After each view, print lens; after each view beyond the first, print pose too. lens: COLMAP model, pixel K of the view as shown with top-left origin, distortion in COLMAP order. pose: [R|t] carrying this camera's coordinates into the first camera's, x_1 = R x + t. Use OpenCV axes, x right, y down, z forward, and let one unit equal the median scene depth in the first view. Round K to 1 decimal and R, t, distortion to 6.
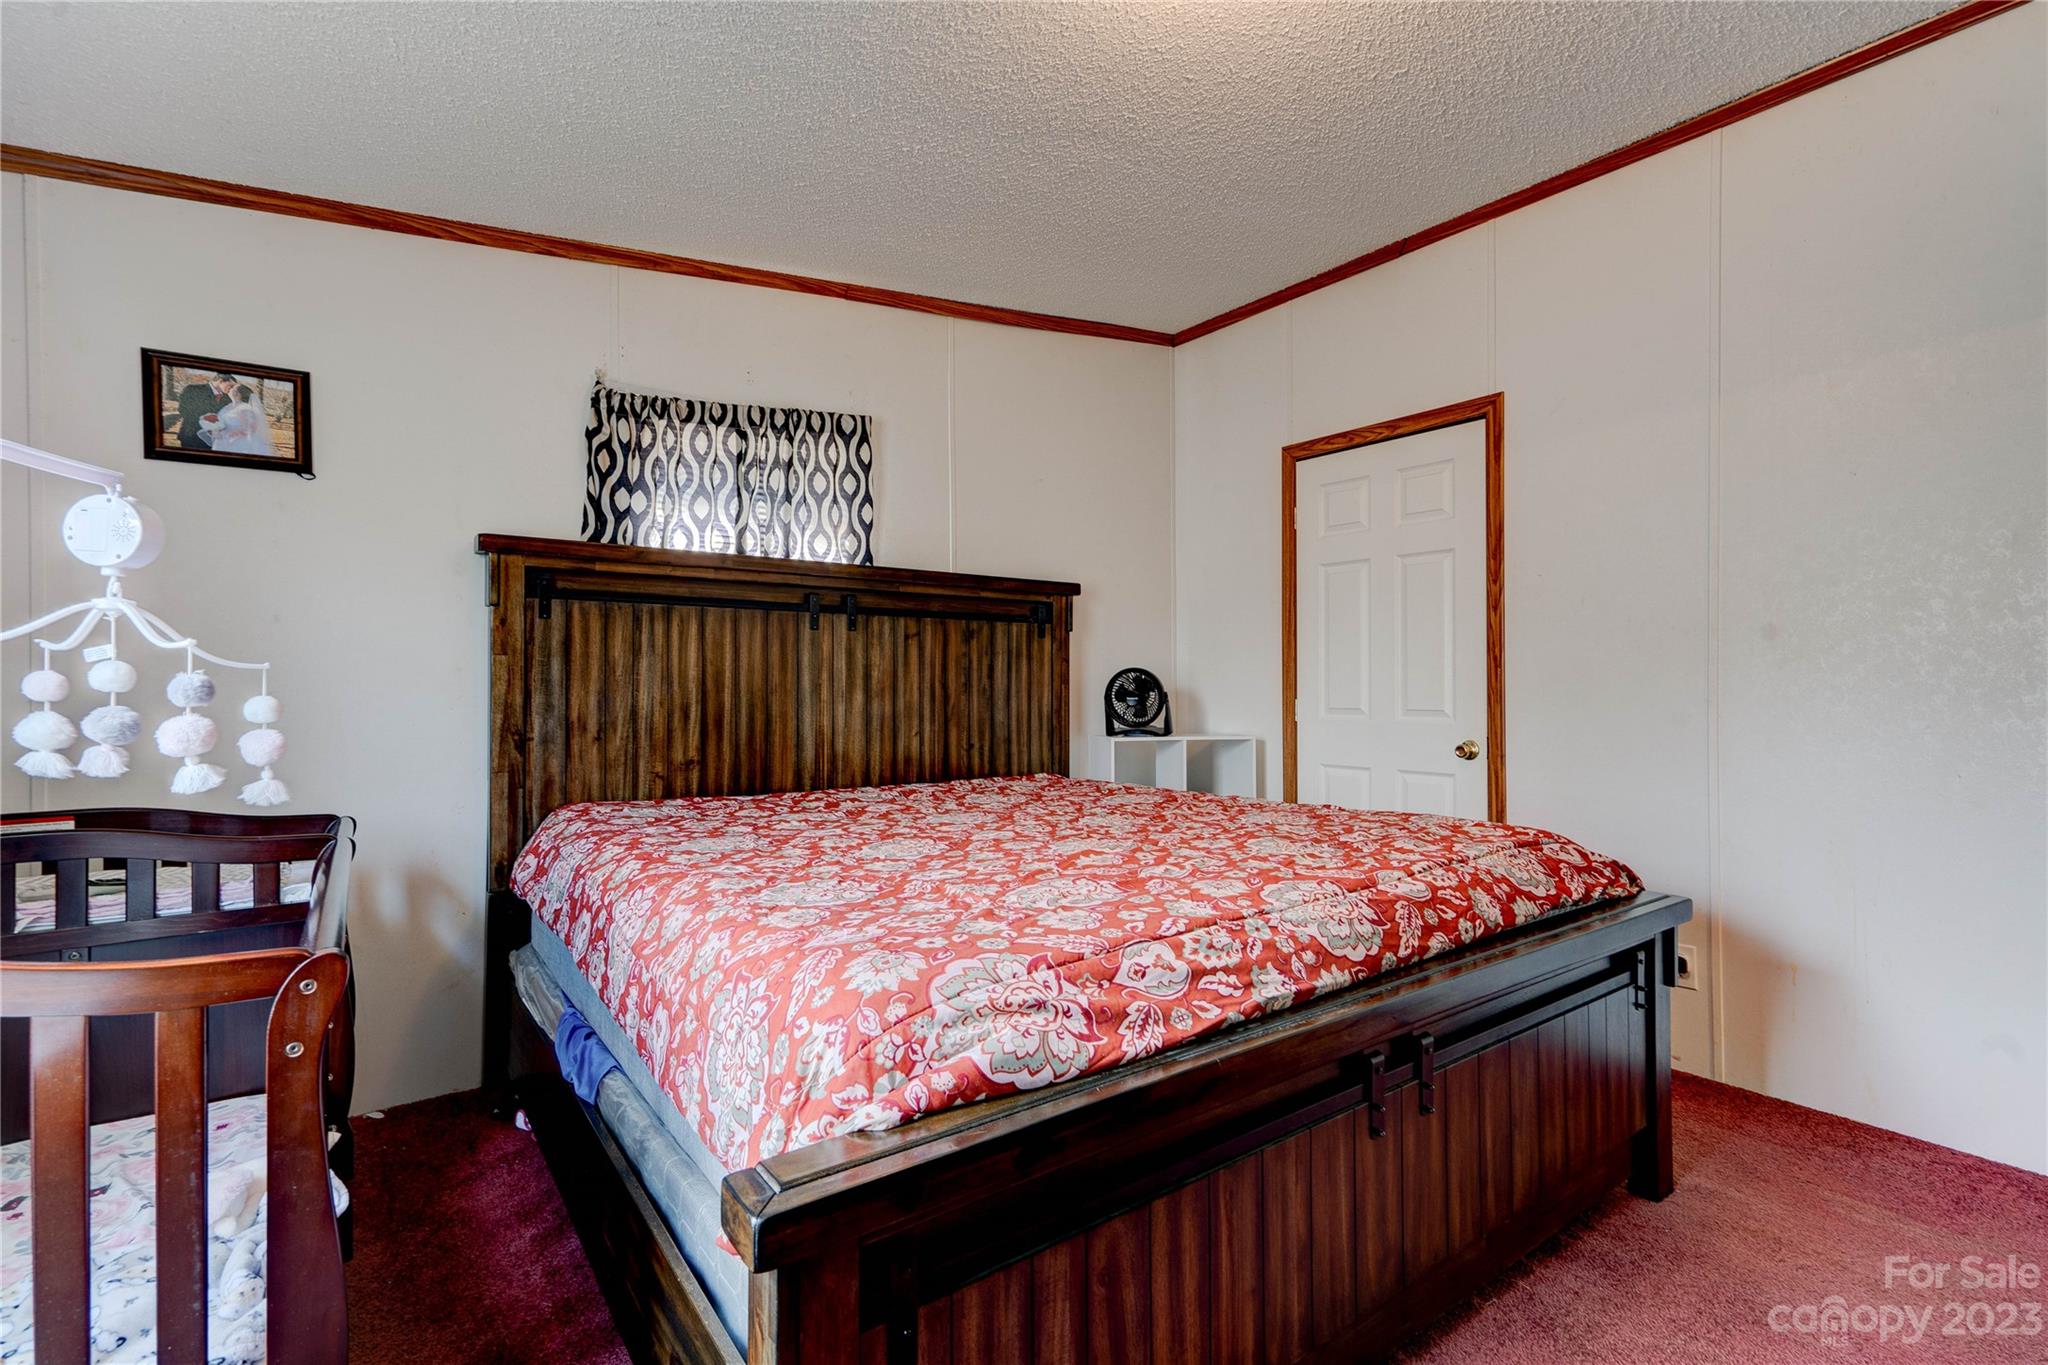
lens RADIAL K [[935.1, 0, 1011.7], [0, 935.1, 679.4], [0, 0, 1]] dist [-0.006767, 0.012995]
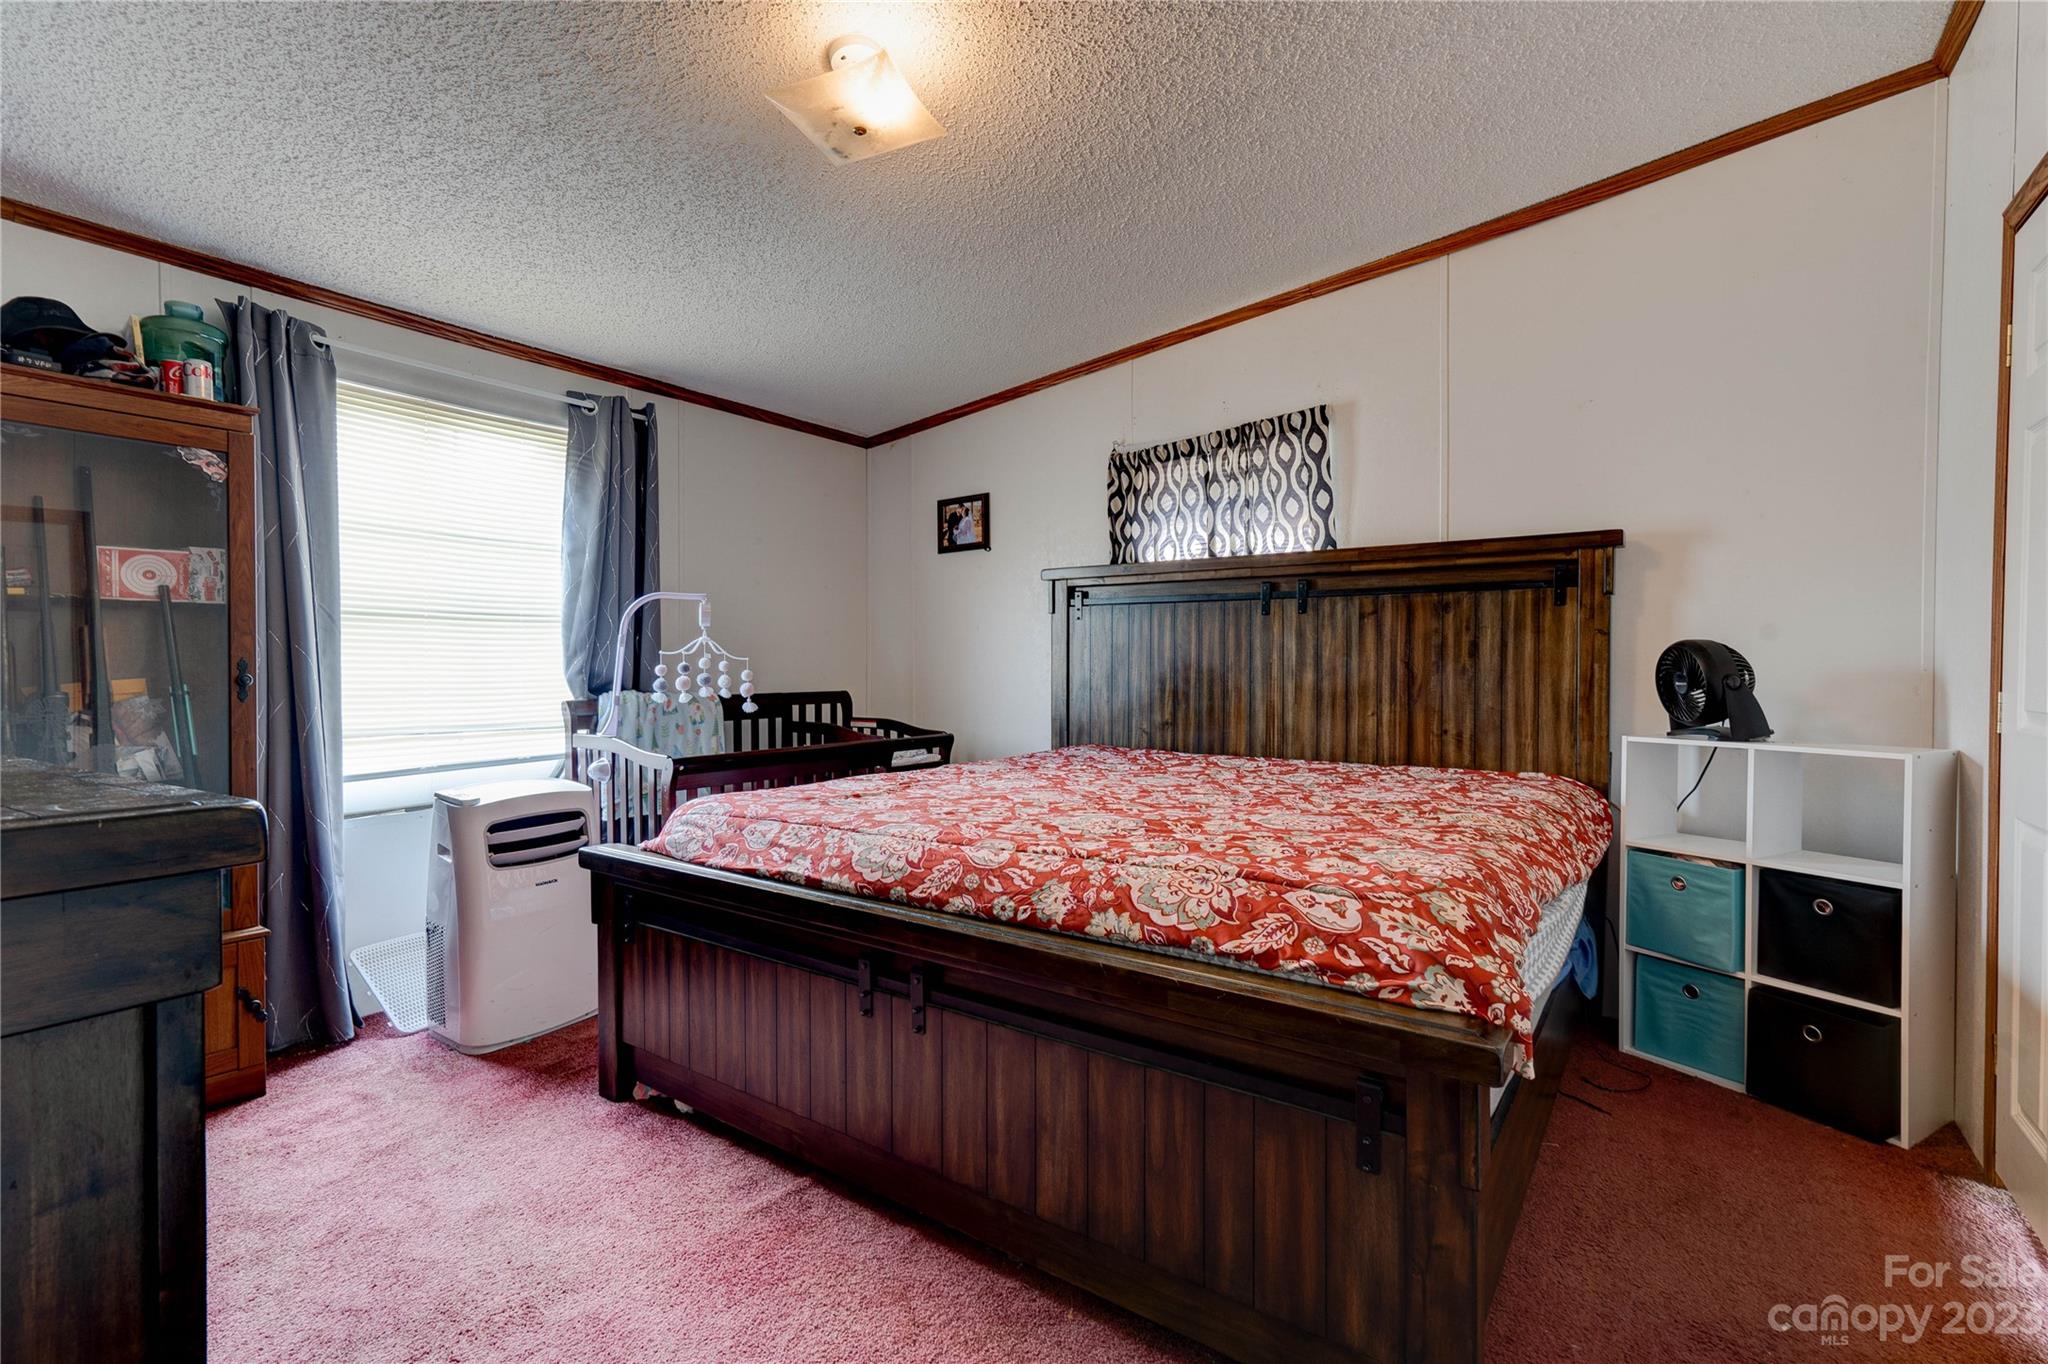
lens RADIAL K [[935.1, 0, 1011.7], [0, 935.1, 678.9], [0, 0, 1]] dist [-0.006767, 0.012995]
pose [[0.313486, 0.018181, -0.949419, 0.747611], [0.008225, 0.999727, 0.021860, -0.003483], [0.949557, -0.014662, 0.313251, 0.350736]]
